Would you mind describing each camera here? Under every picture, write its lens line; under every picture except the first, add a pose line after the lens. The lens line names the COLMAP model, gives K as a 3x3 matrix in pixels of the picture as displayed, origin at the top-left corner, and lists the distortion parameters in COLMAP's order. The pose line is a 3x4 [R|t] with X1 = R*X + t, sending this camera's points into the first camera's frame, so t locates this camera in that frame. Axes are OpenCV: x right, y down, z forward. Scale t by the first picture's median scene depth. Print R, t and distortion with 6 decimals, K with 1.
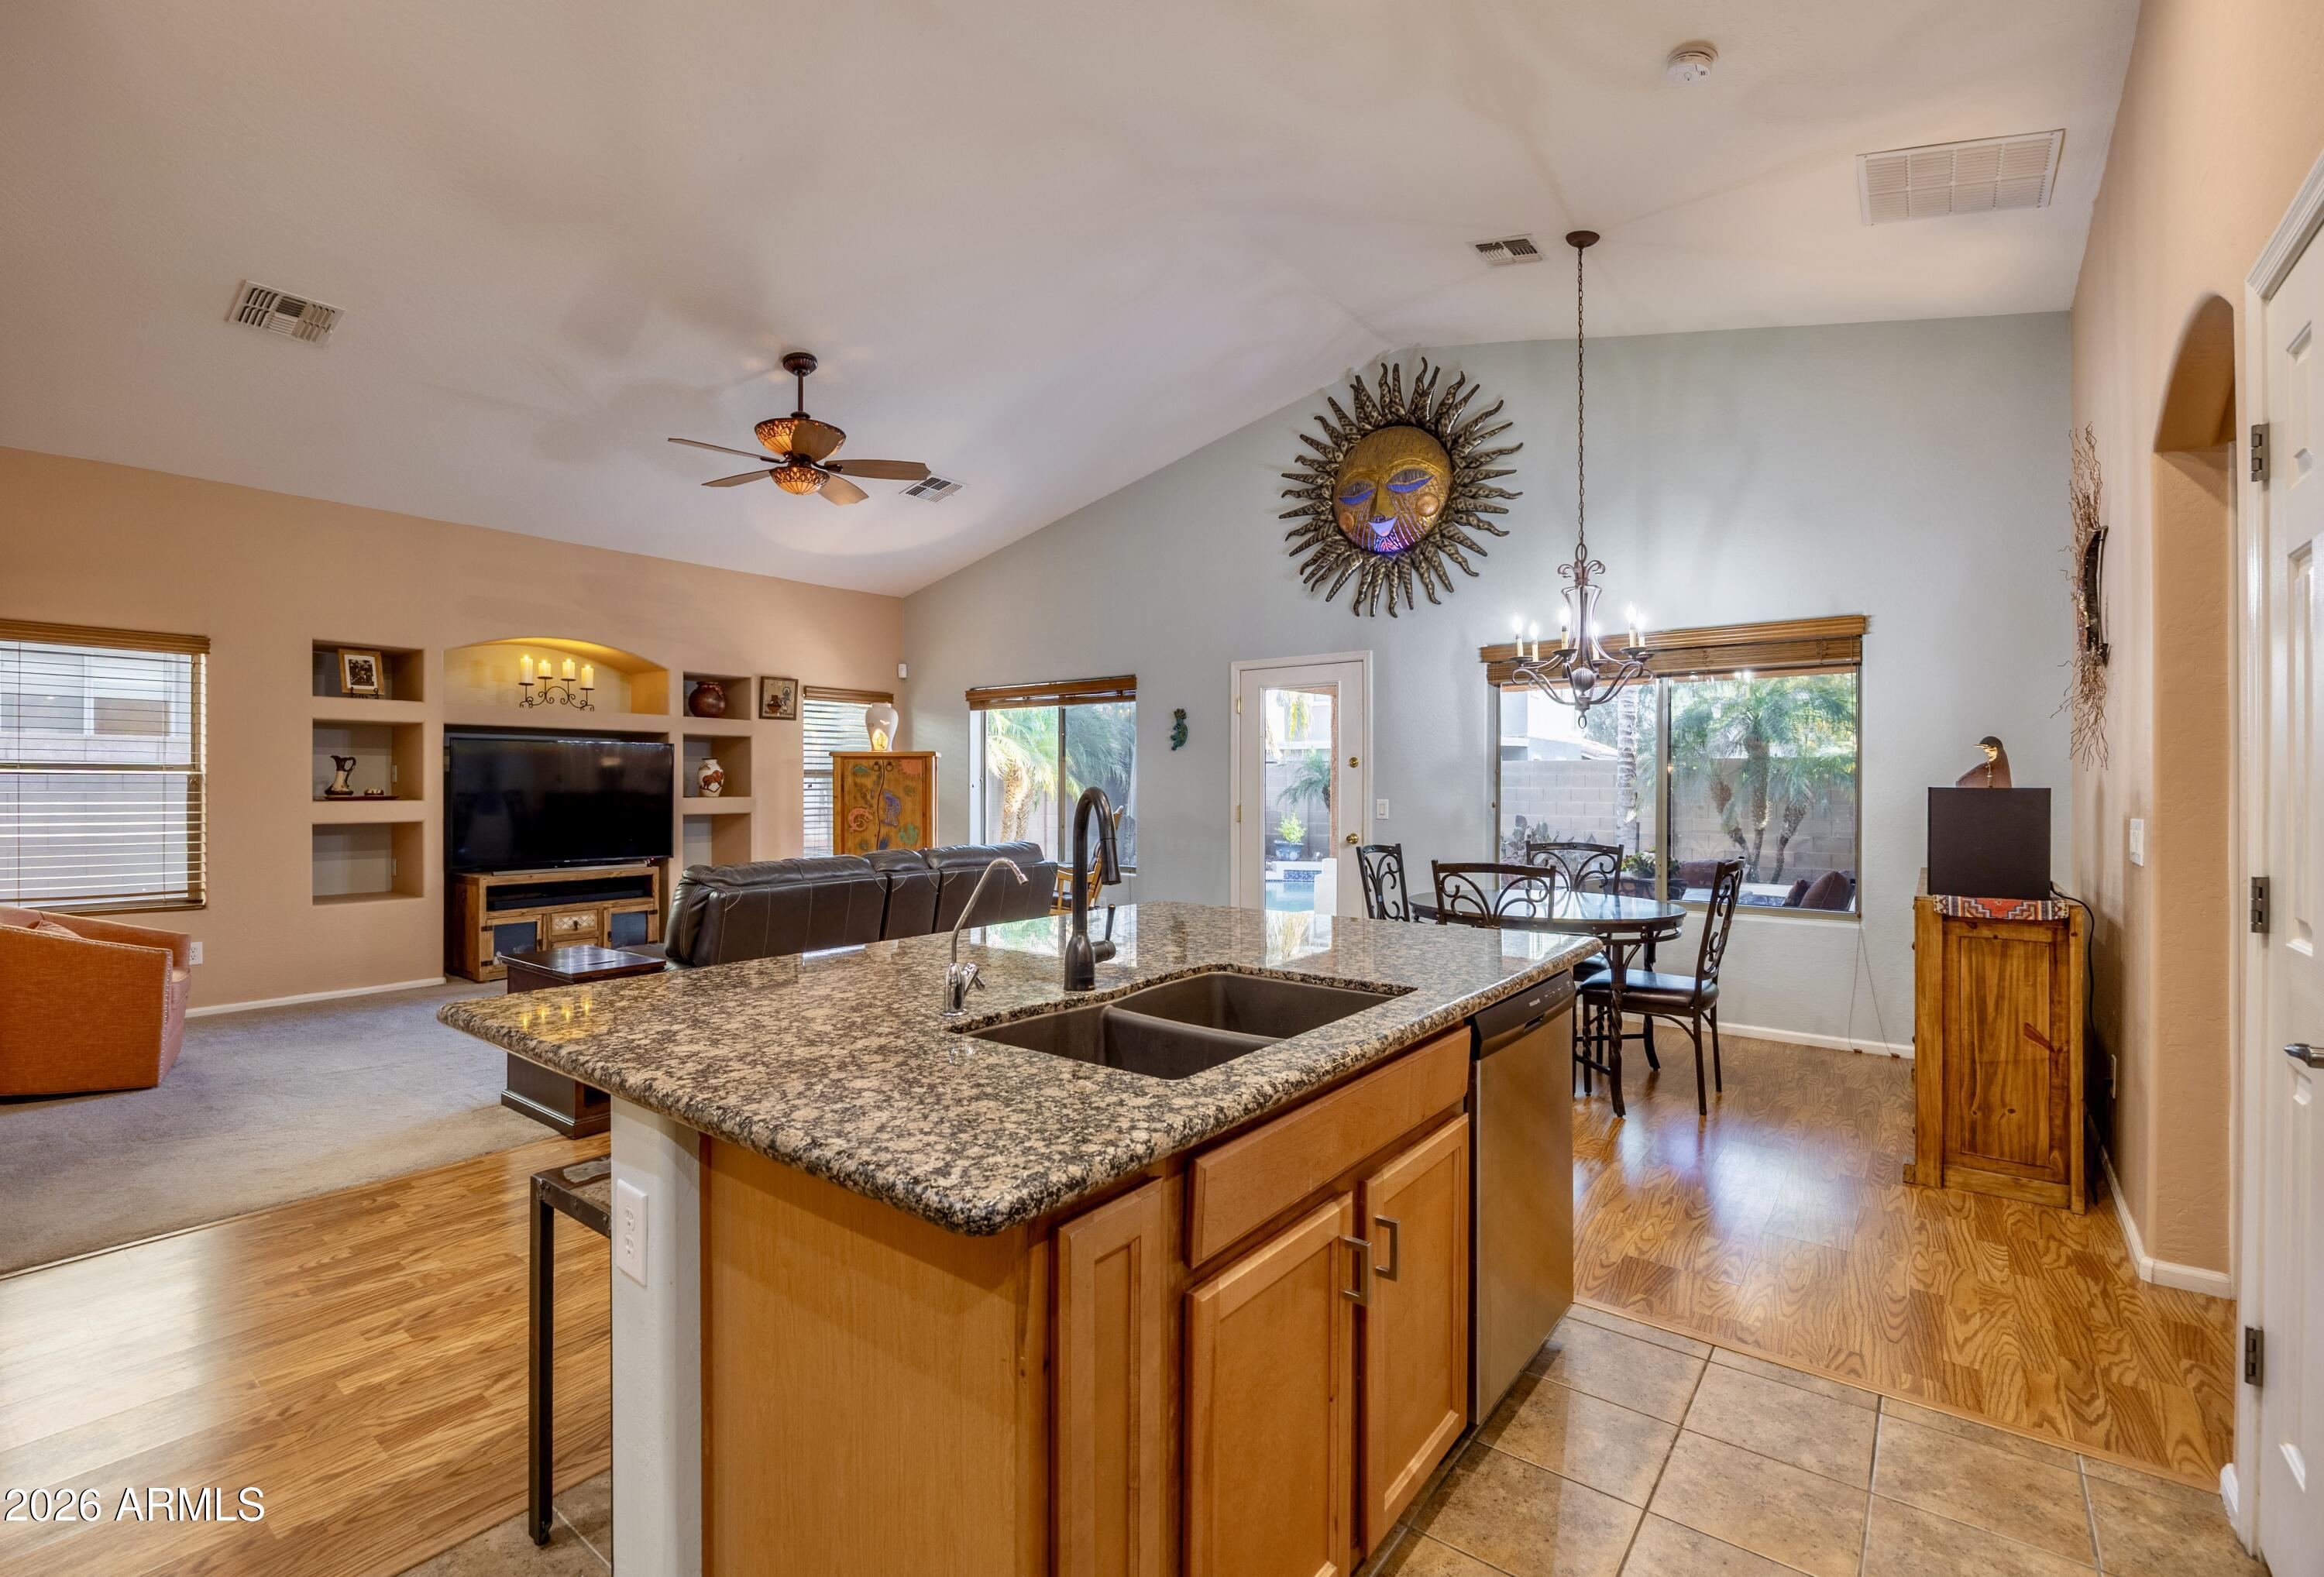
lens RADIAL K [[1040.8, 0, 1116.2], [0, 1040.8, 785.5], [0, 0, 1]] dist [-0.013636, 0.000873]
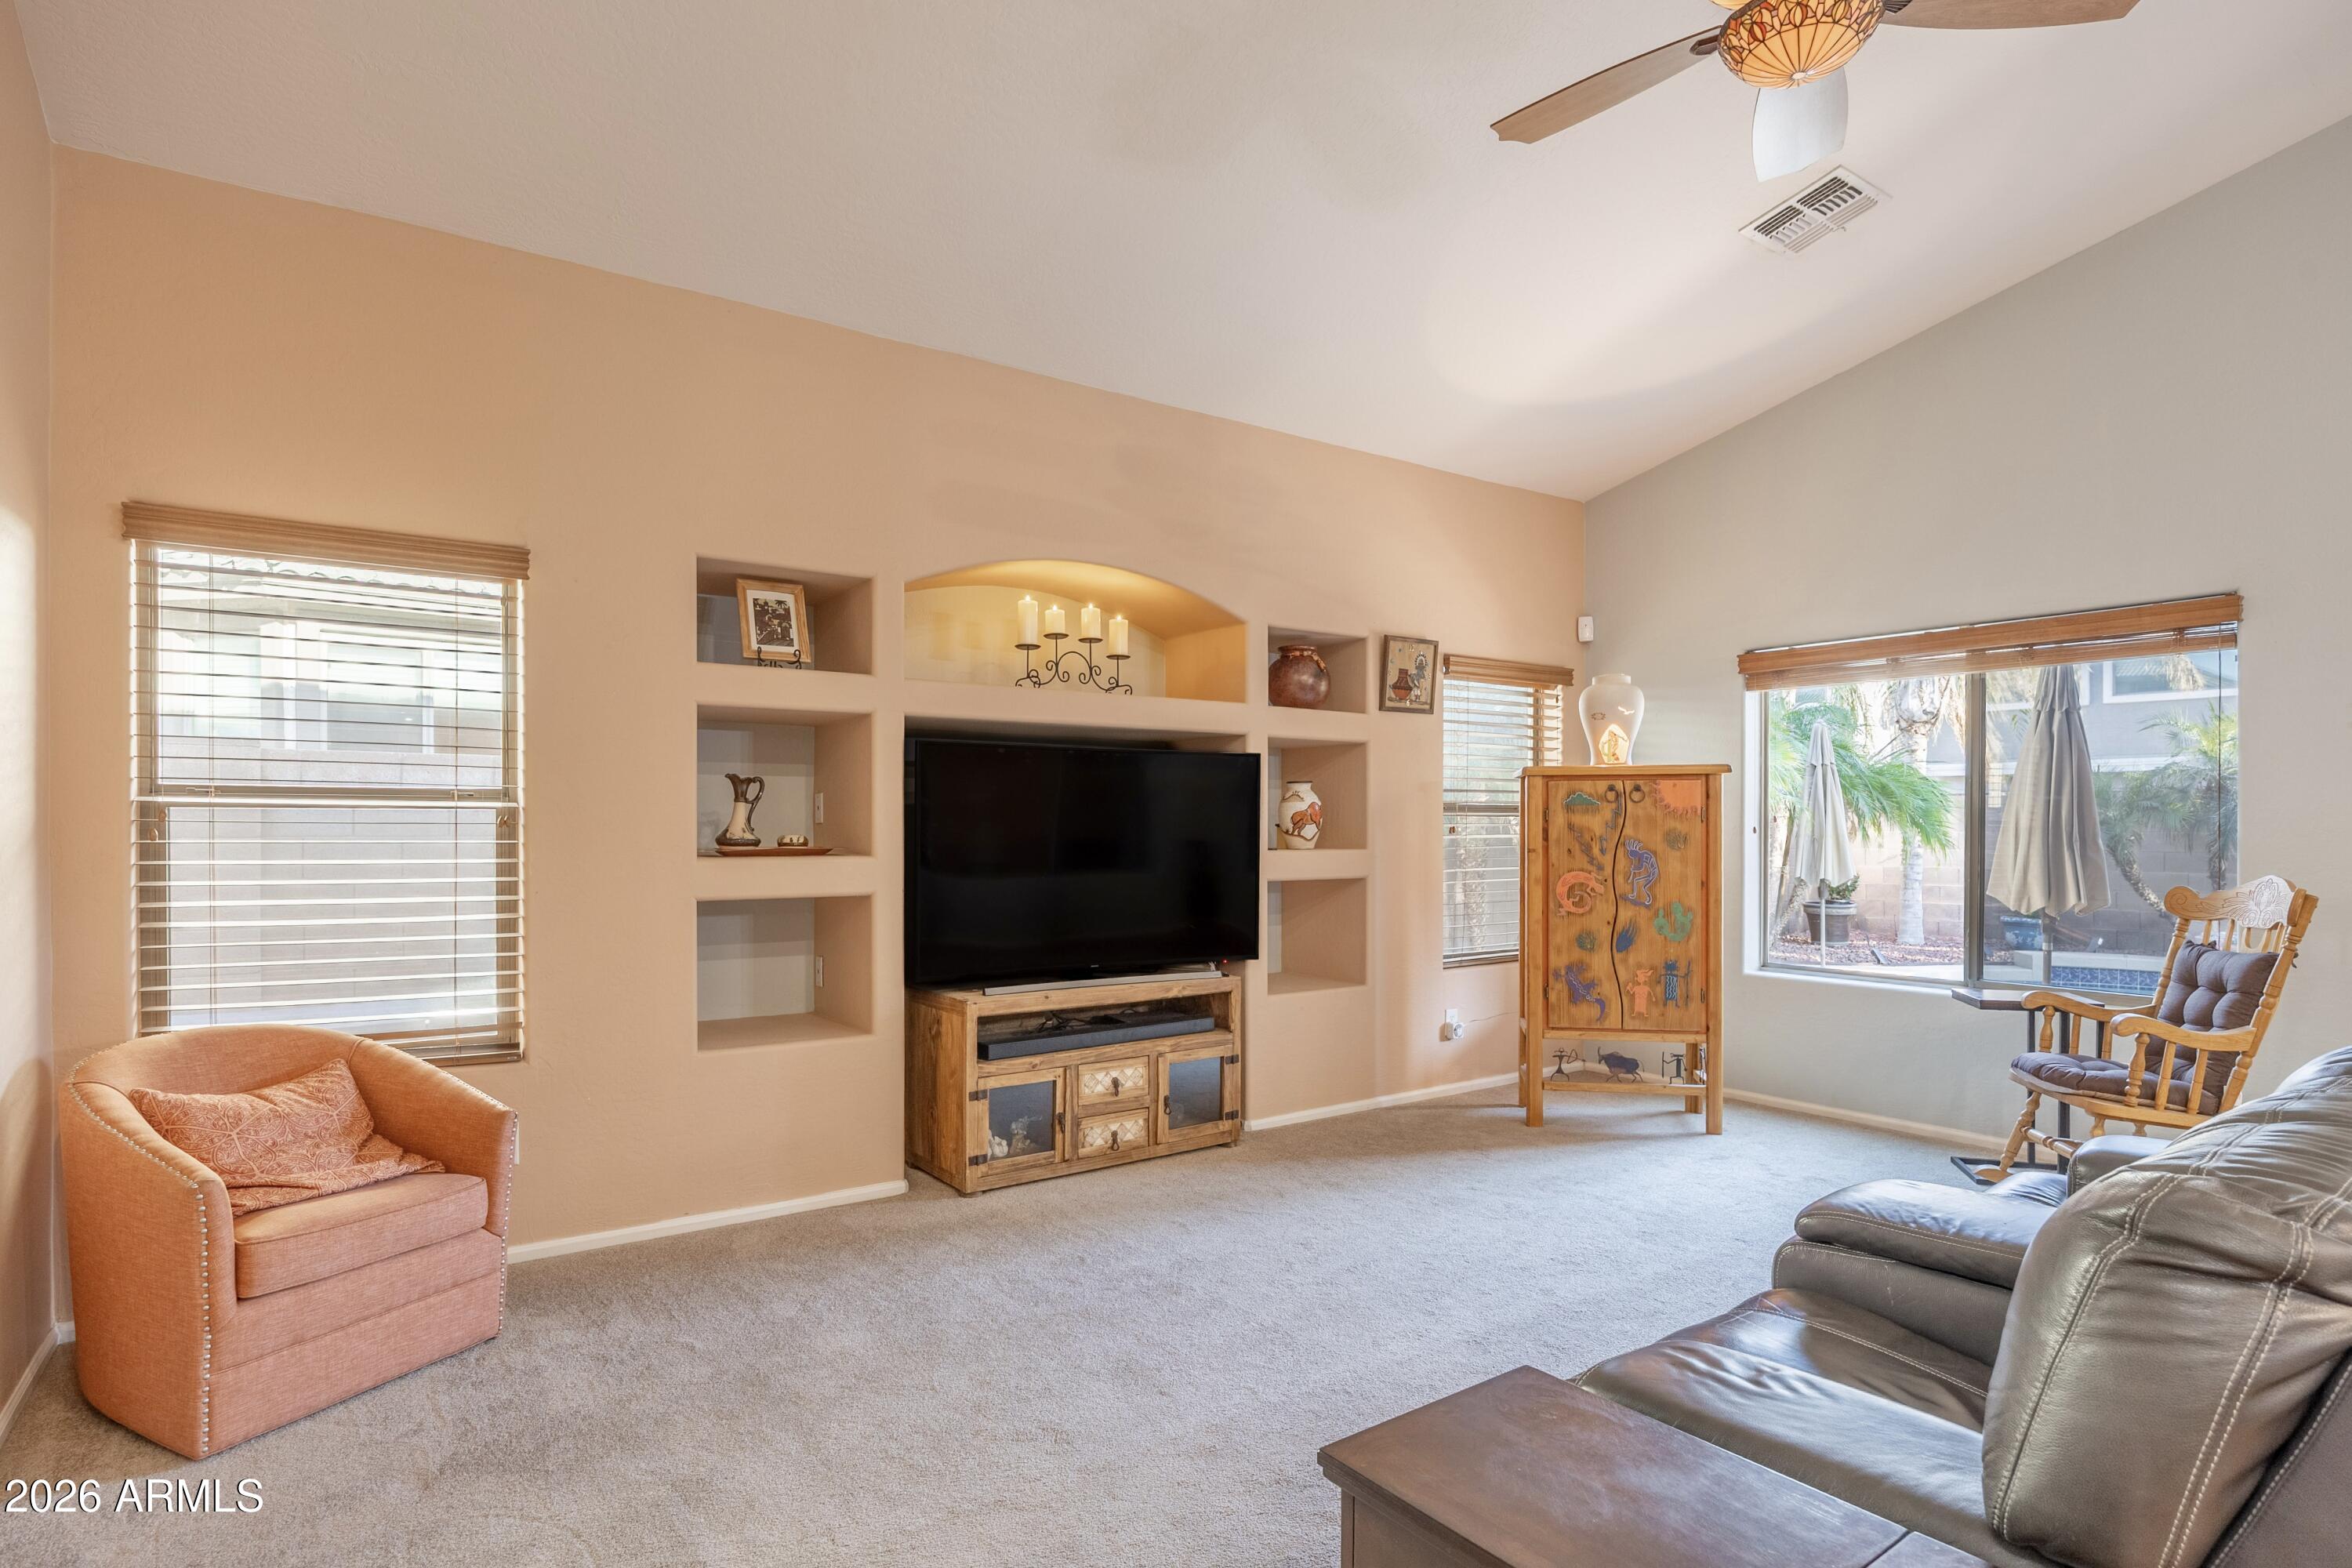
lens RADIAL K [[1213.8, 0, 1188.4], [0, 1213.8, 844.7], [0, 0, 1]] dist [-0.012449, 0.000140]
pose [[0.962841, 0.004117, -0.270037, -0.328285], [-0.000914, 0.999928, 0.011985, 0.000521], [0.270067, -0.011292, 0.962775, 0.419084]]
